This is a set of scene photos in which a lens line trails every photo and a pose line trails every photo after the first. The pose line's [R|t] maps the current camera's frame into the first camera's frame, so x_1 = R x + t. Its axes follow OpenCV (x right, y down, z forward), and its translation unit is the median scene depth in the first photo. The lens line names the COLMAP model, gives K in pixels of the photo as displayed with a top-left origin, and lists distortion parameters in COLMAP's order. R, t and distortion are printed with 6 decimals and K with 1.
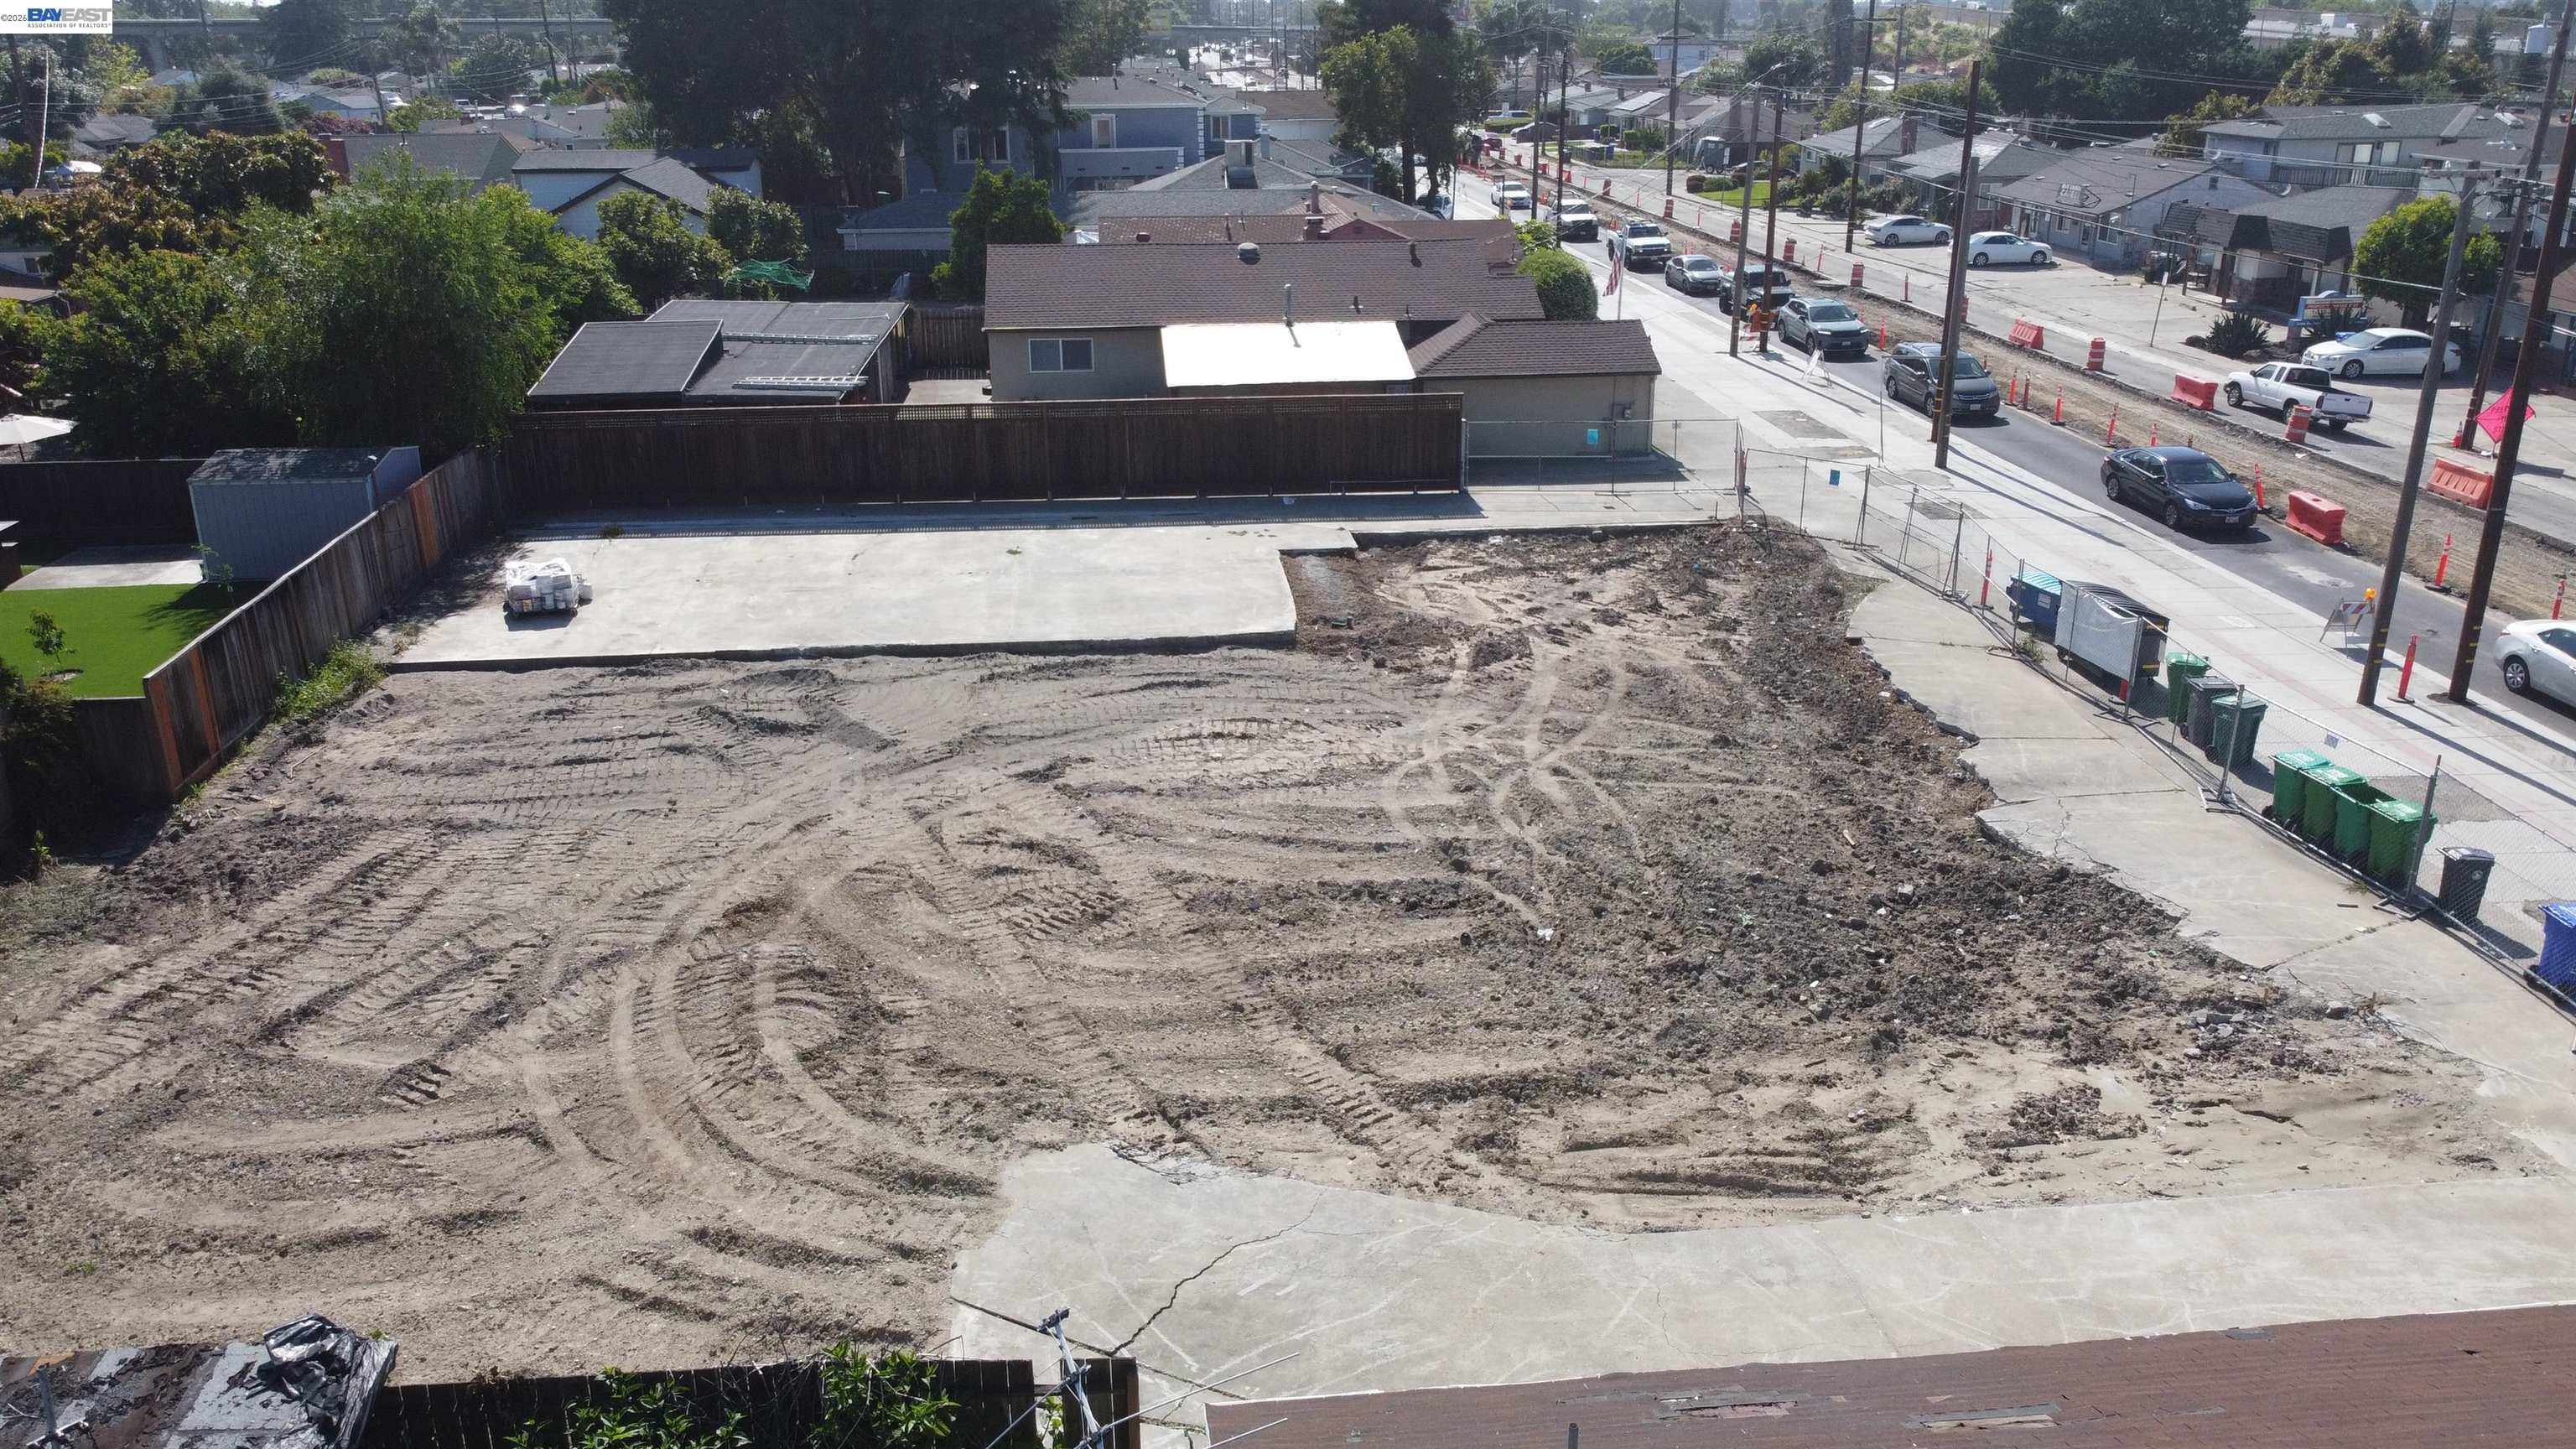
lens RADIAL K [[1955.4, 0, 1293.2], [0, 1955.4, 698.6], [0, 0, 1]] dist [-0.000301, -0.006560]
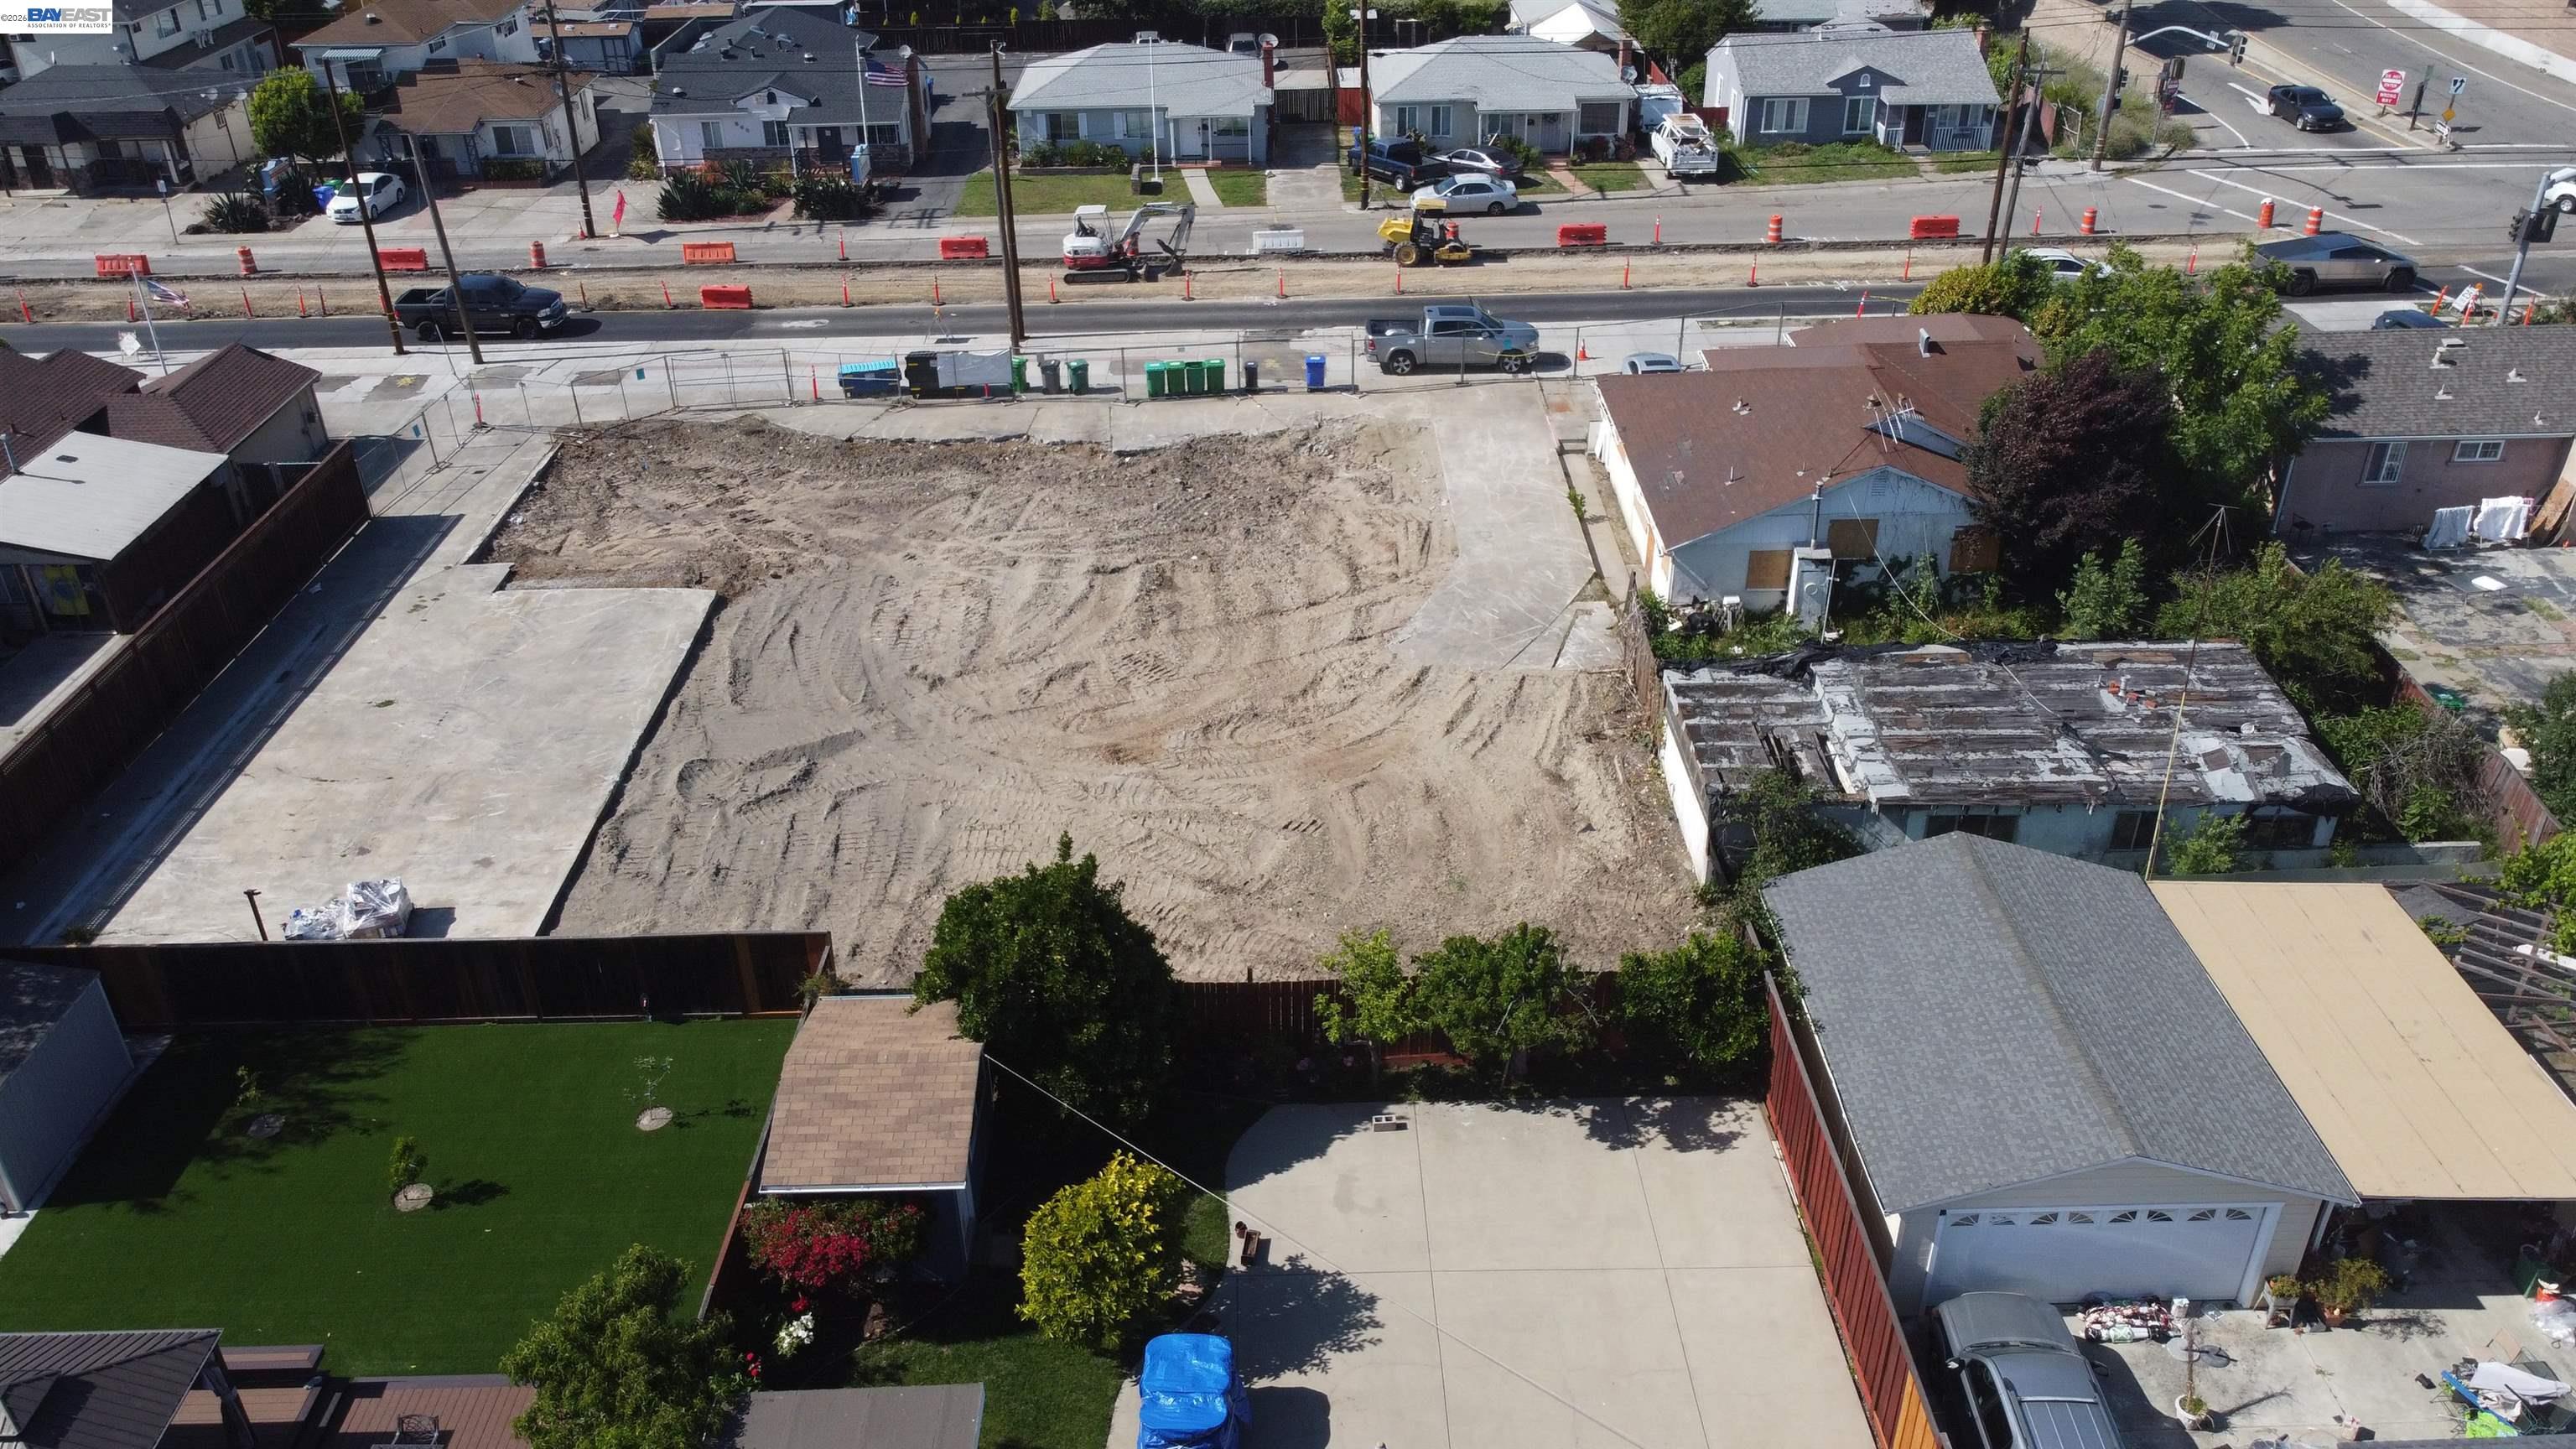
lens RADIAL K [[1951.5, 0, 1292.5], [0, 1951.5, 705.7], [0, 0, 1]] dist [0.003813, -0.001470]
pose [[0.083899, -0.497061, 0.863650, -1.391910], [0.347664, 0.826846, 0.442105, -0.507523], [-0.933858, 0.263168, 0.242181, 0.362038]]
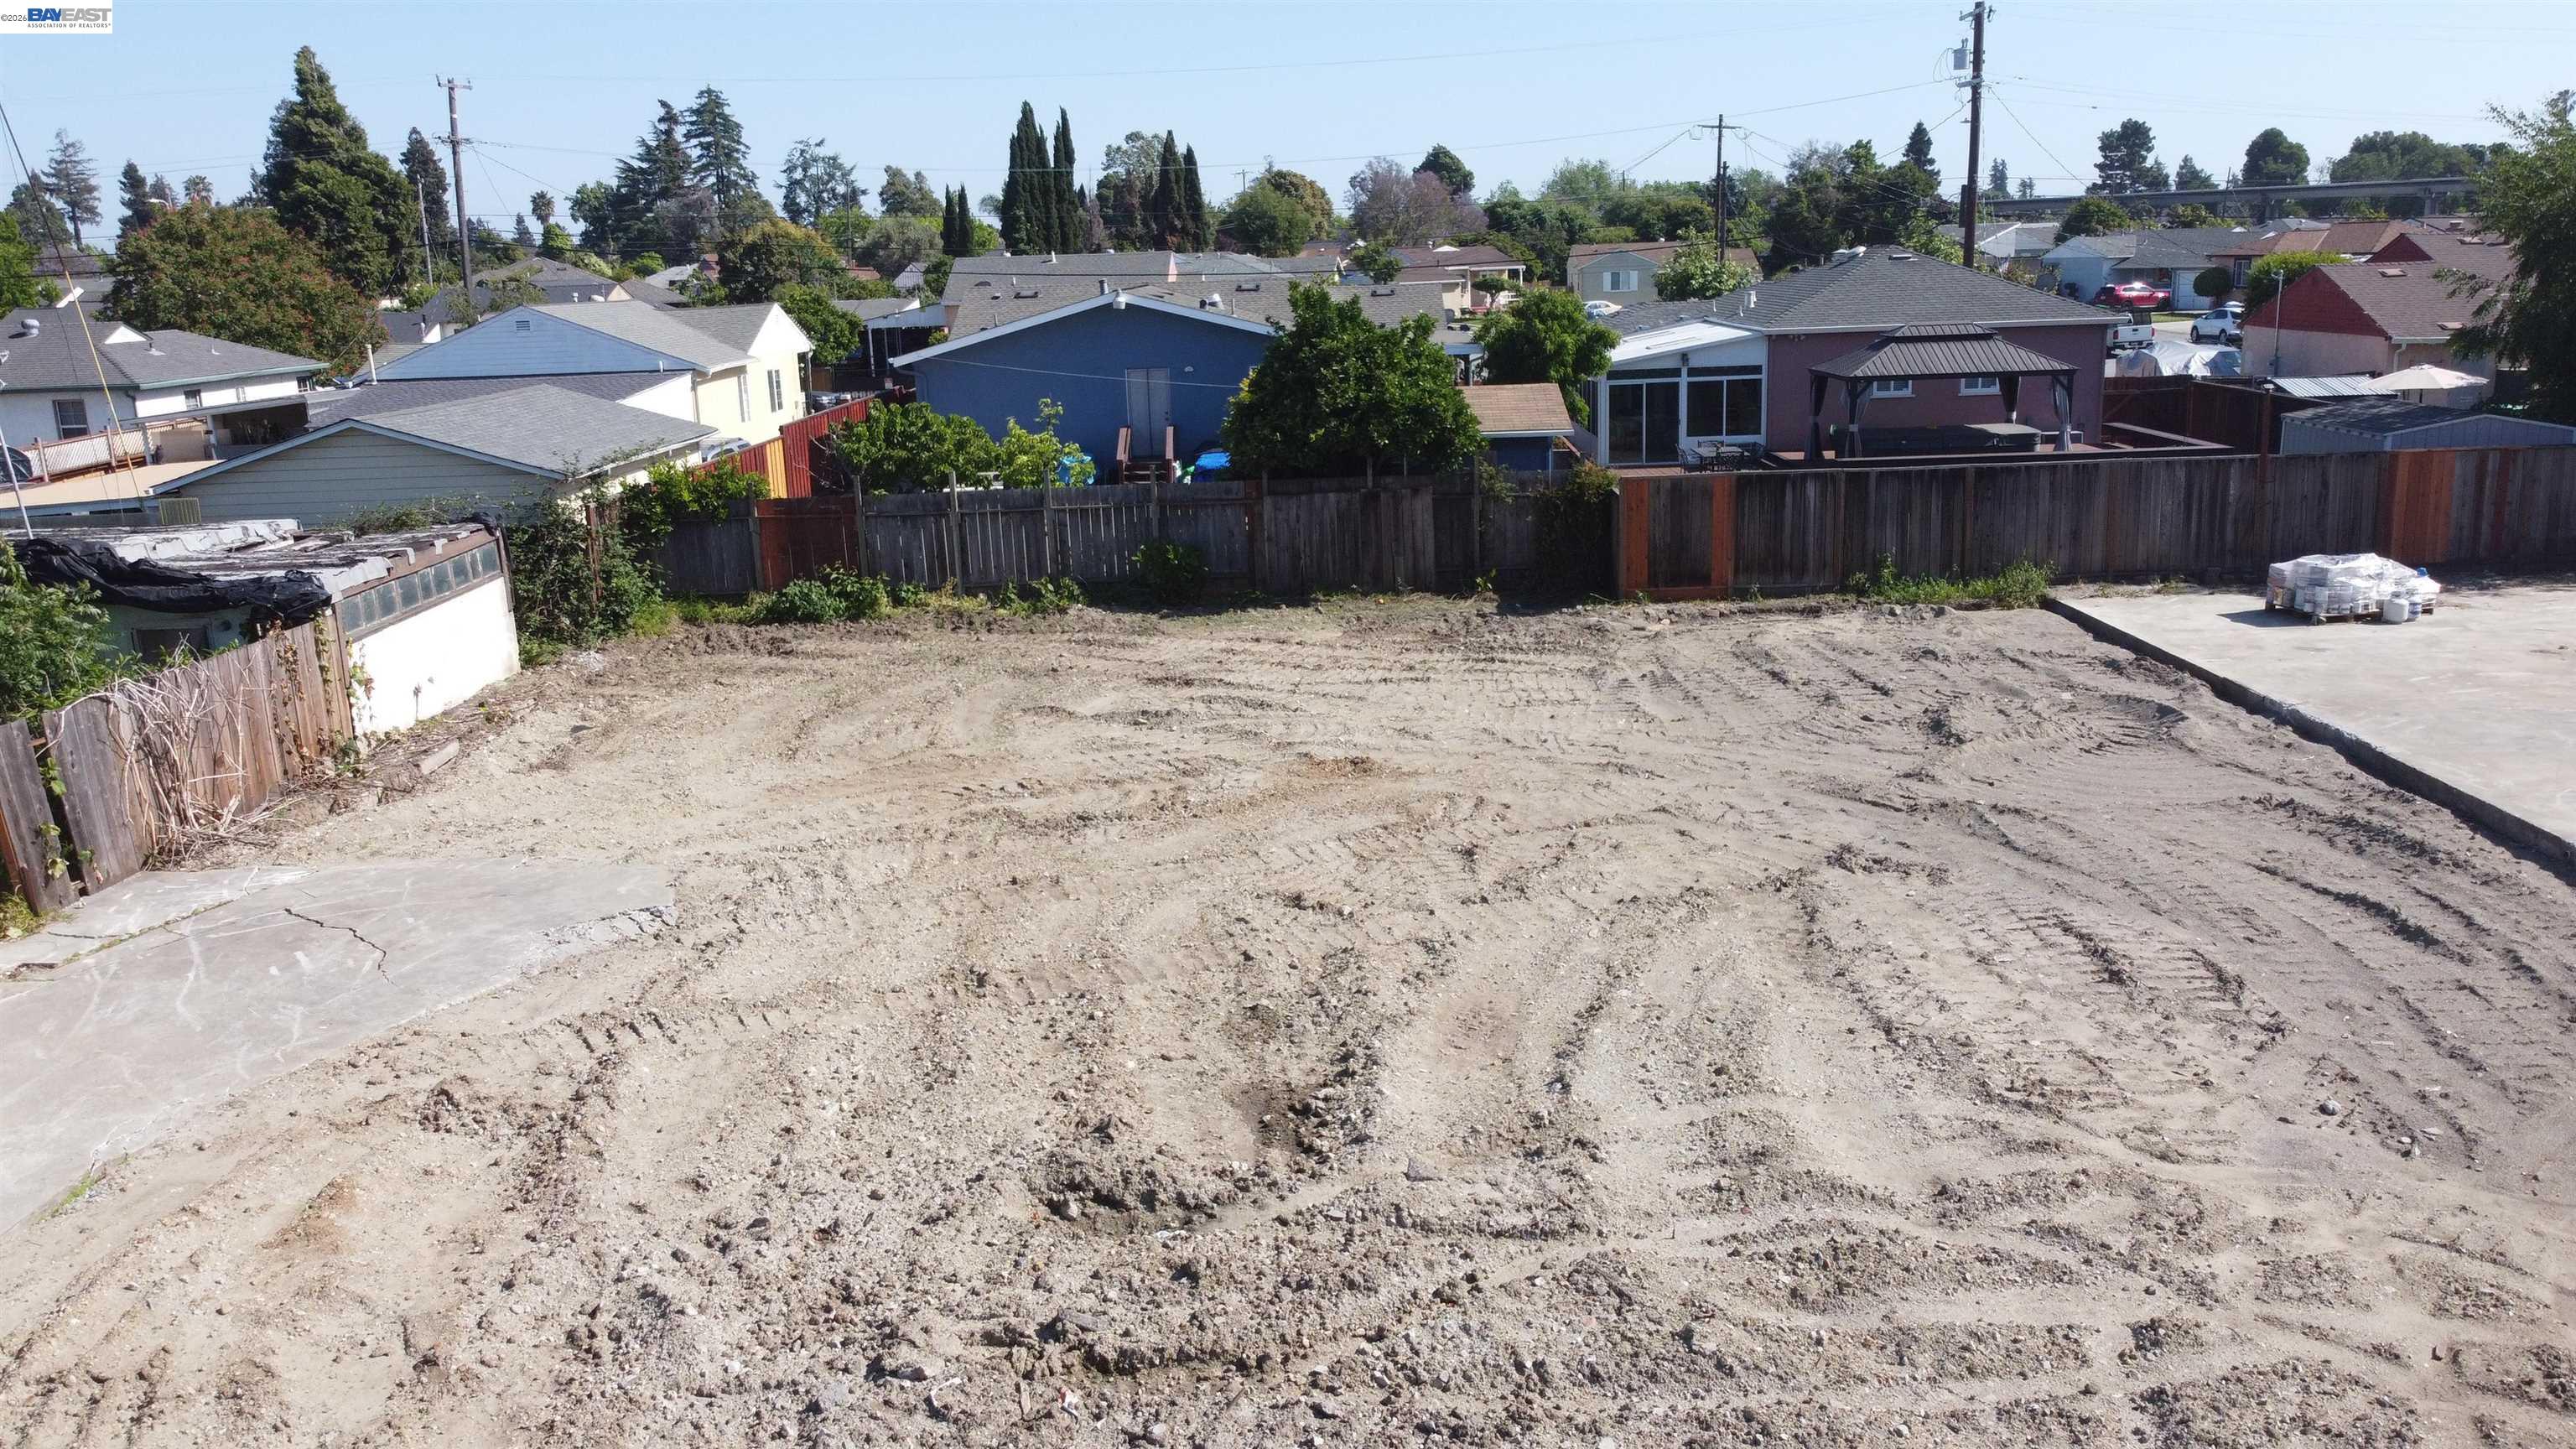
lens RADIAL K [[1946.0, 0, 1294.6], [0, 1946.0, 717.3], [0, 0, 1]] dist [0.009019, -0.013591]
pose [[-0.107142, 0.239661, -0.964927, 0.446314], [-0.300068, 0.917463, 0.261191, -0.103781], [0.947882, 0.317528, -0.026384, 0.813682]]
